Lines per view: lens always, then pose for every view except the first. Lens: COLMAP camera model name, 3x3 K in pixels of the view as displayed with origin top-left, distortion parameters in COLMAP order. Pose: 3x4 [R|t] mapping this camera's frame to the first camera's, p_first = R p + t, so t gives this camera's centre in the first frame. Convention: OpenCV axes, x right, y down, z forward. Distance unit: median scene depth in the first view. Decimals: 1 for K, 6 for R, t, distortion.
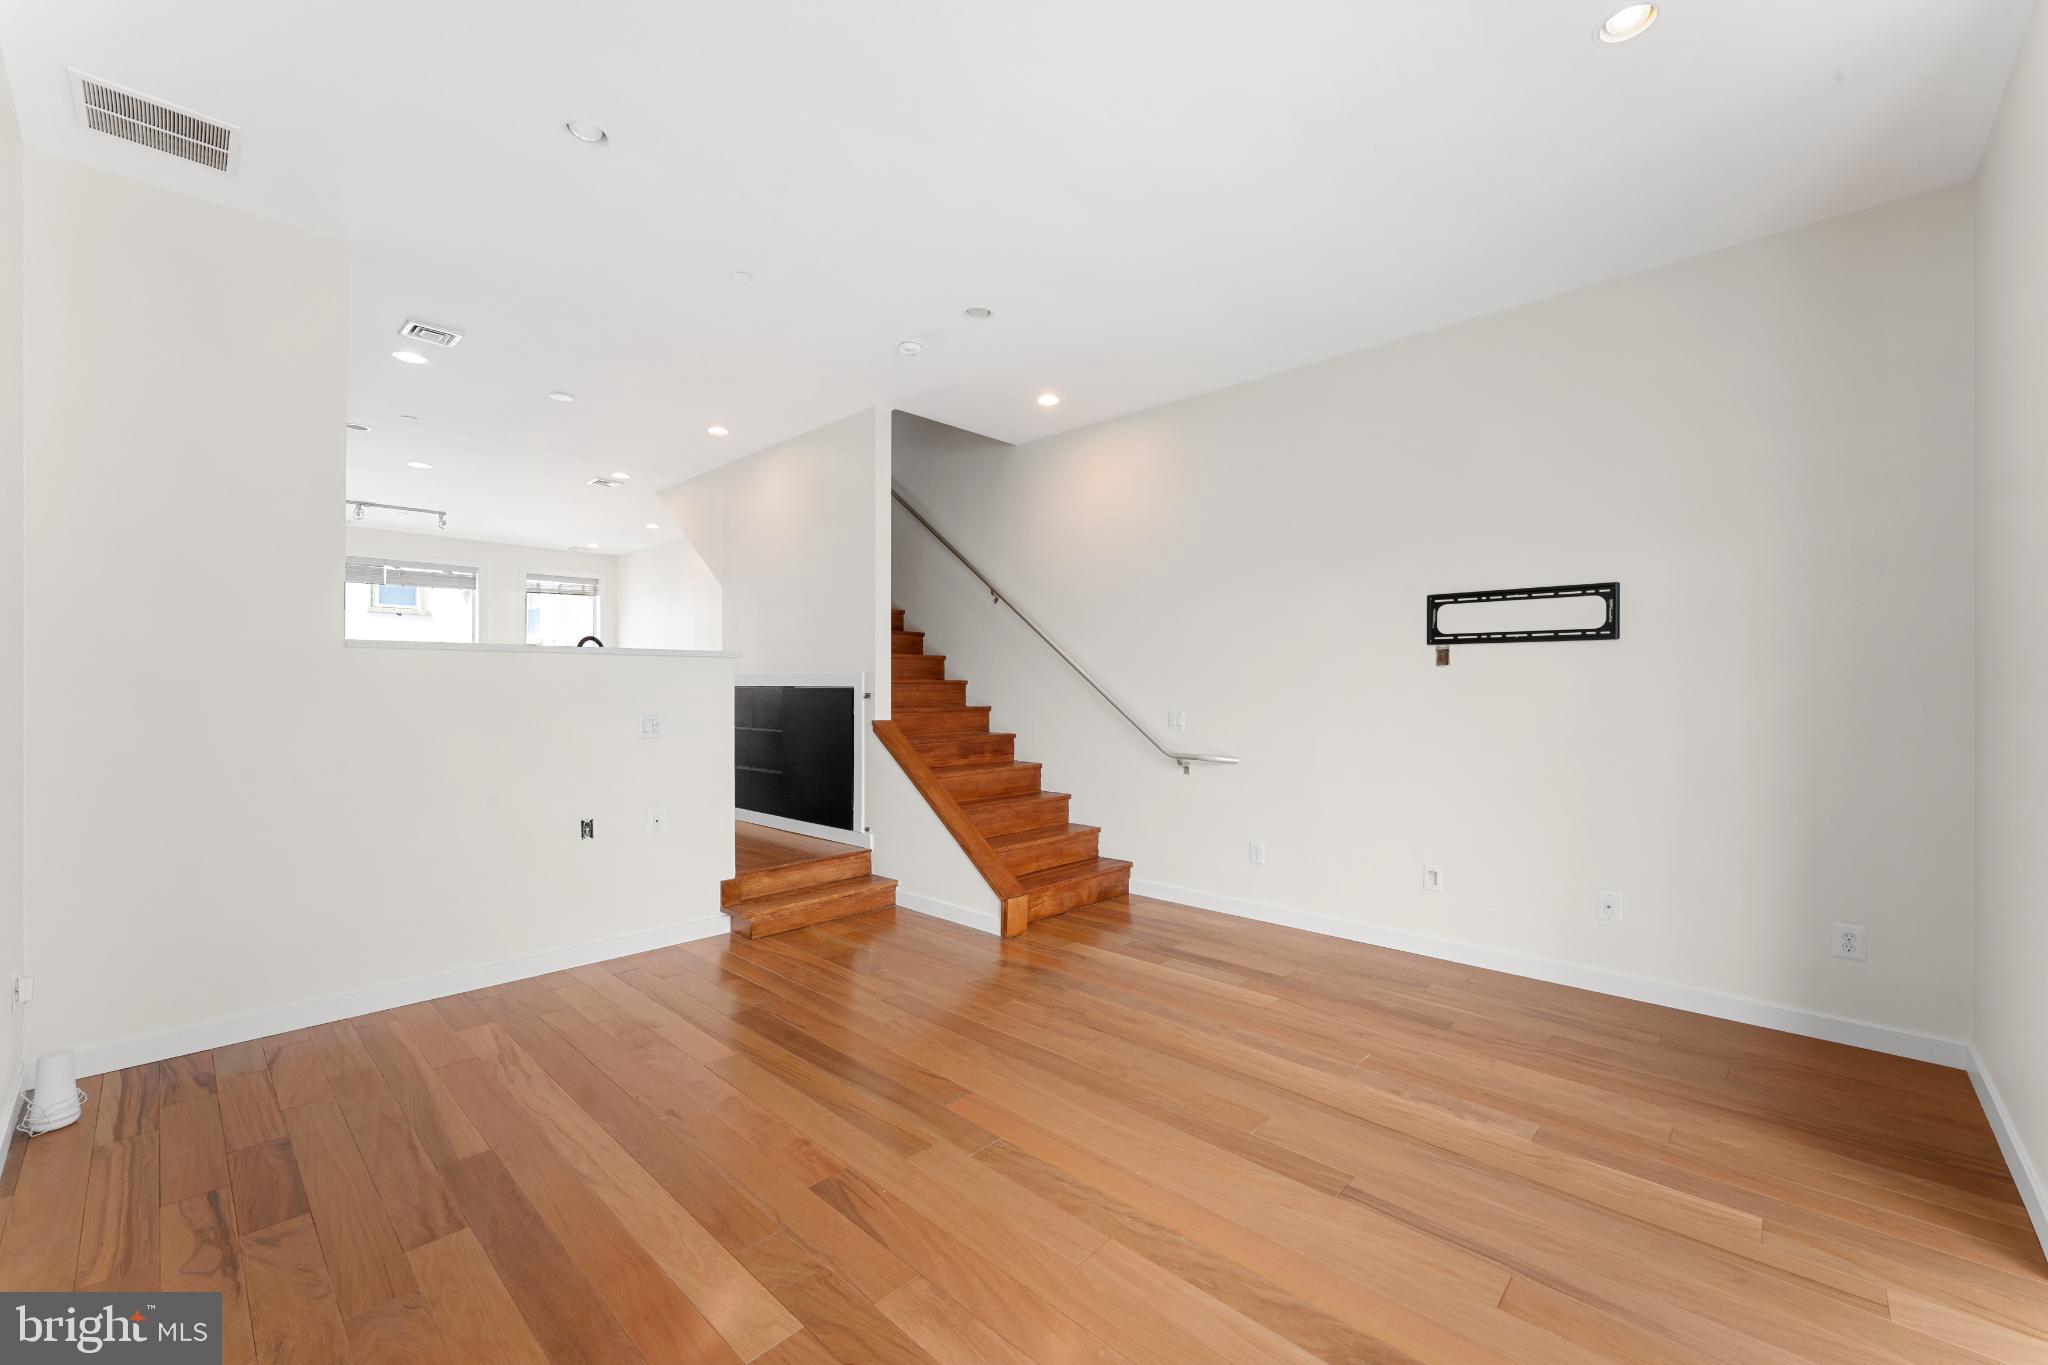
lens RADIAL K [[815.9, 0, 1028.6], [0, 815.9, 675.8], [0, 0, 1]] dist [-0.000175, -0.000250]
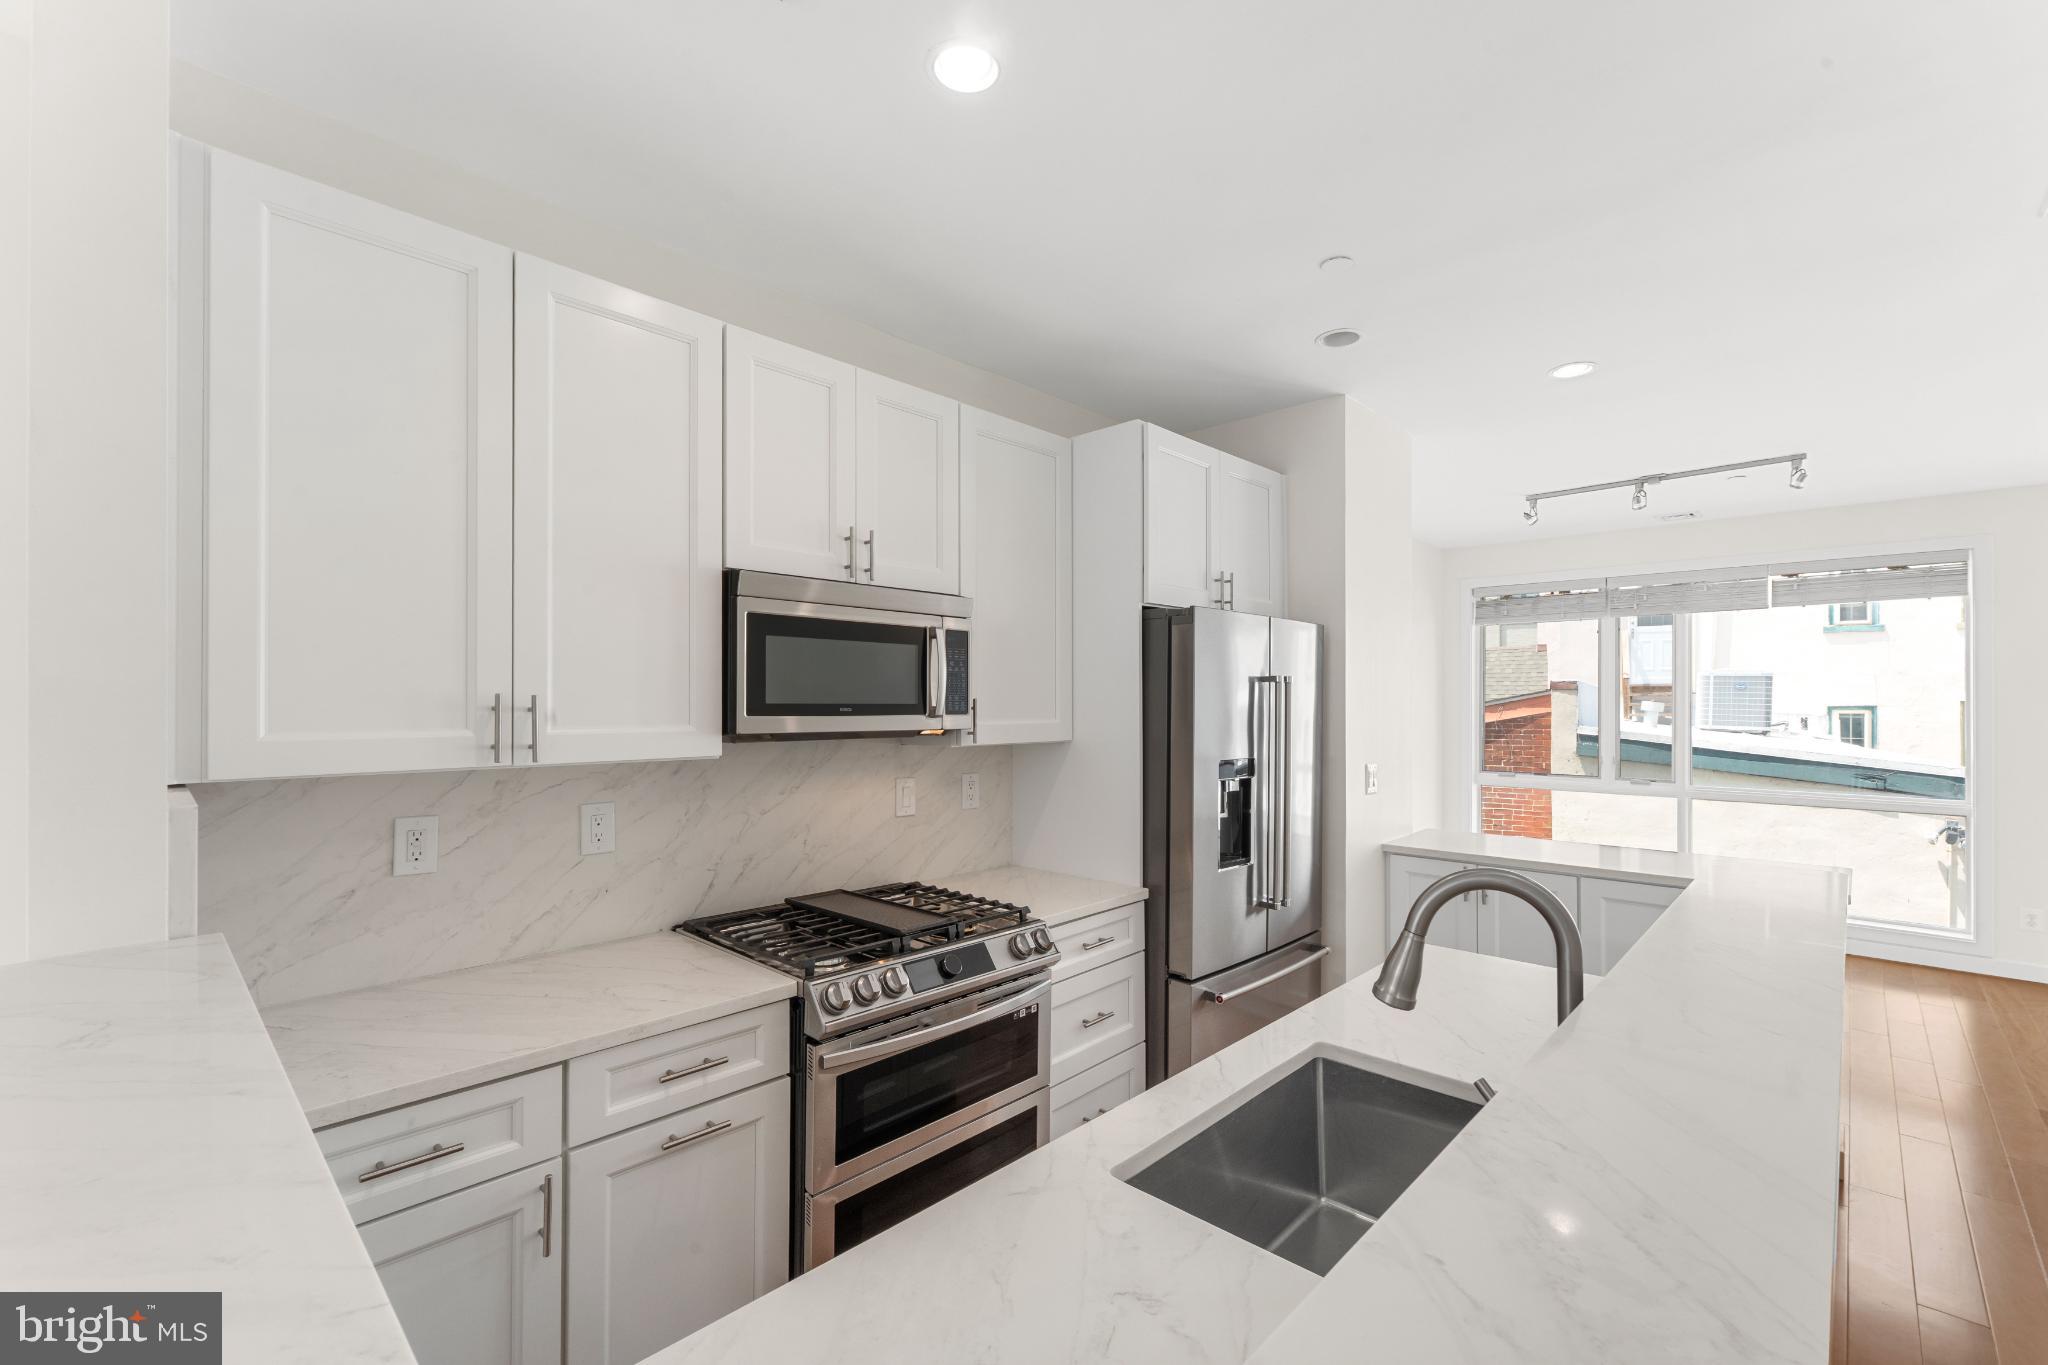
lens RADIAL K [[879.3, 0, 1024.2], [0, 879.3, 694.6], [0, 0, 1]] dist [-0.000506, -0.000057]
pose [[-0.000187, -0.000929, -1.000000, -0.417750], [0.003144, 0.999995, -0.000929, -0.123399], [0.999995, -0.003145, -0.000184, 1.172708]]
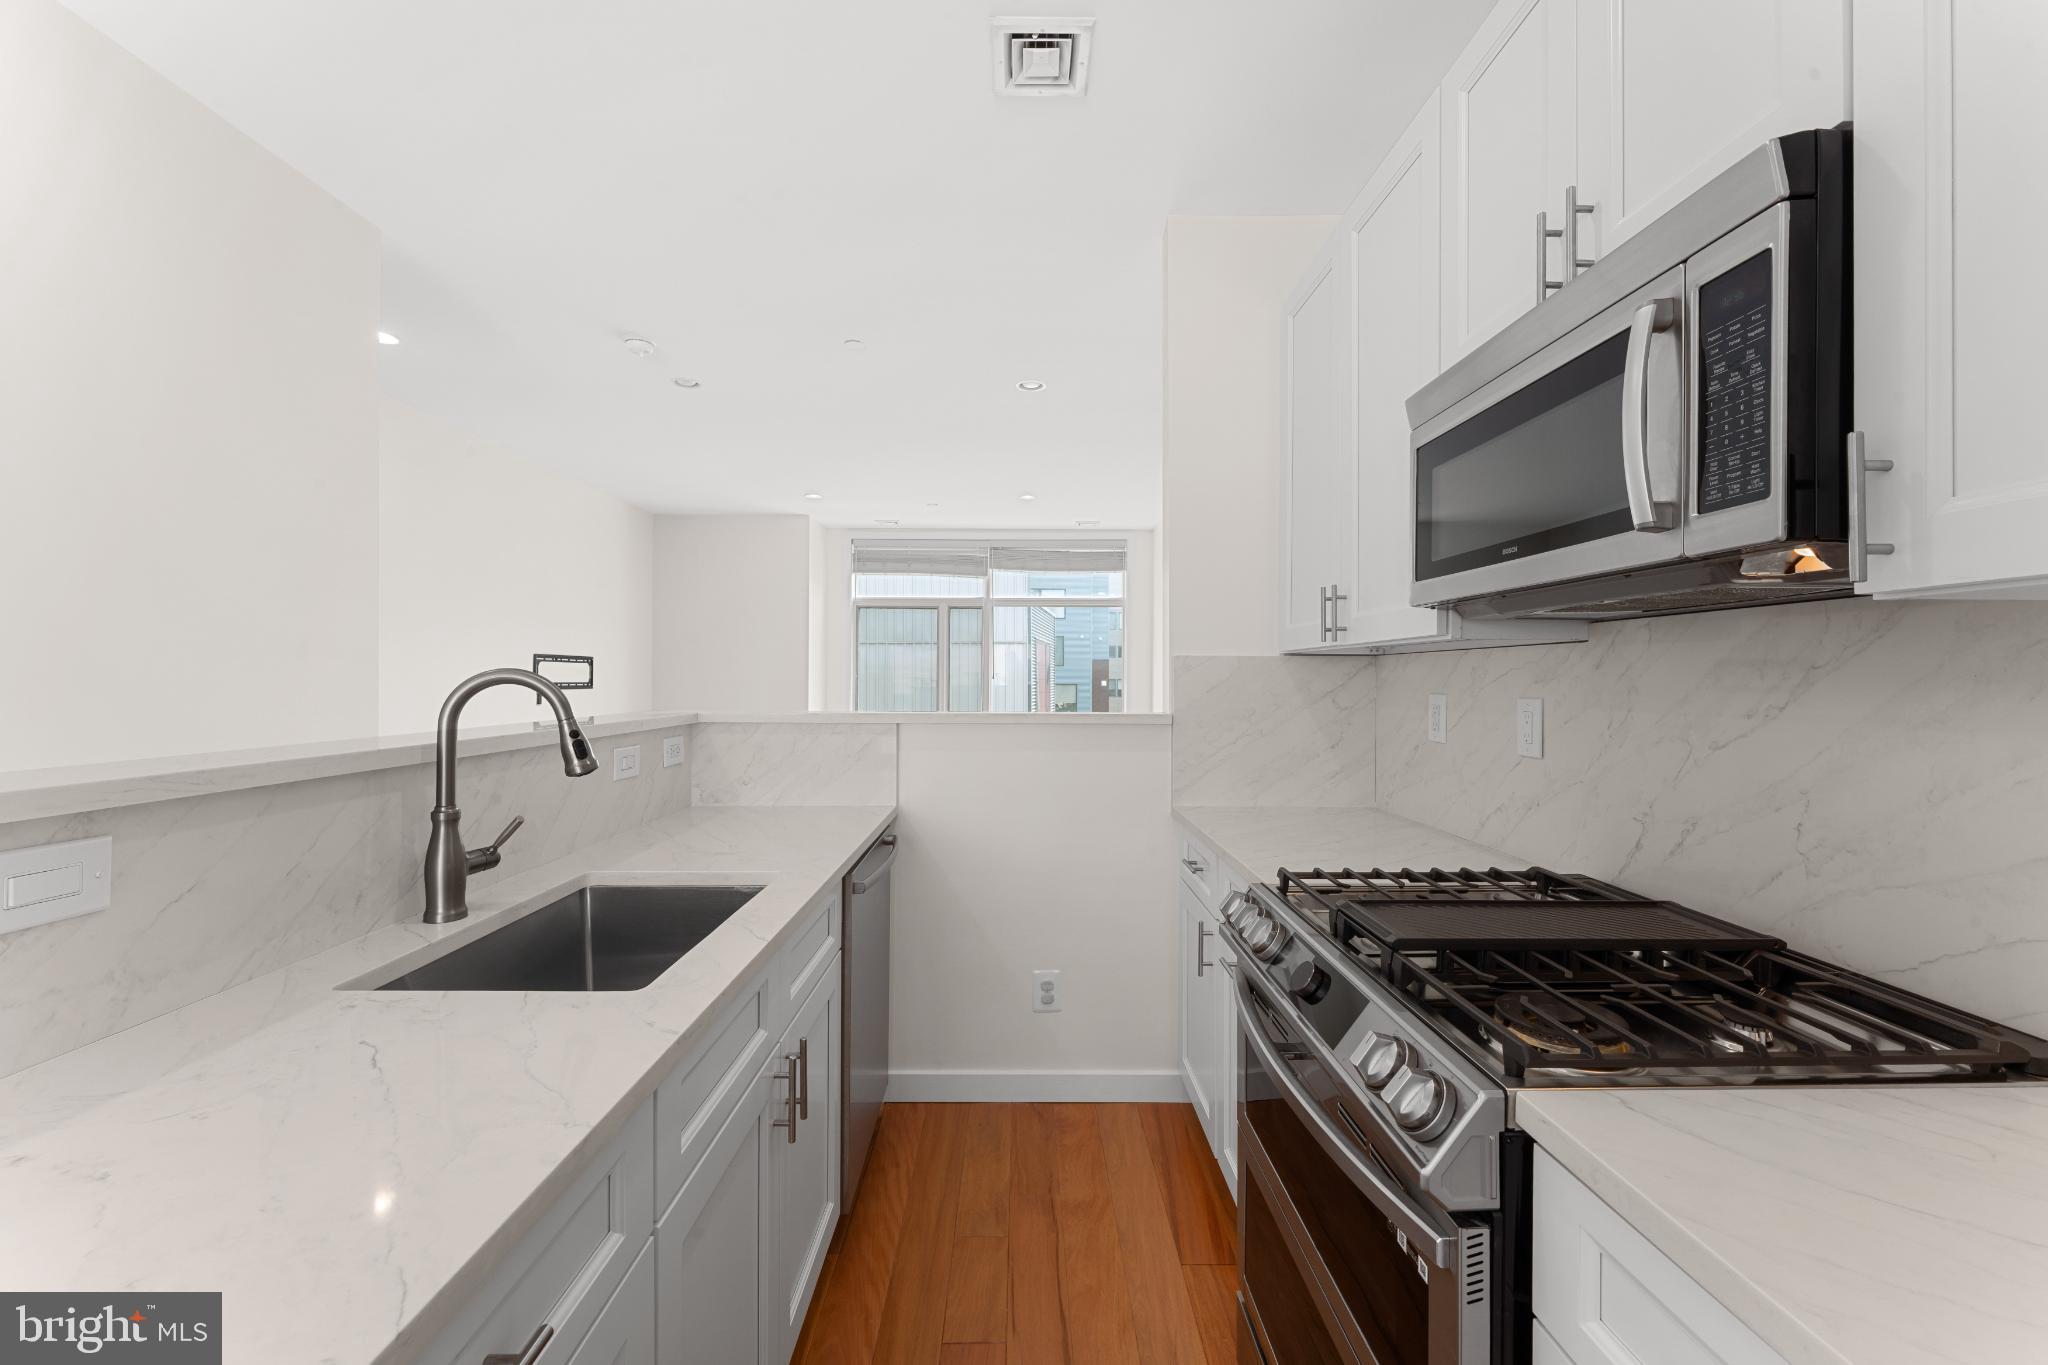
lens RADIAL K [[815.9, 0, 1028.6], [0, 815.9, 675.8], [0, 0, 1]] dist [-0.000175, -0.000250]
pose [[-0.692129, 0.000357, 0.721774, -1.125401], [-0.011057, 0.999877, -0.011096, -0.058233], [-0.721689, -0.015661, -0.692040, 1.410911]]
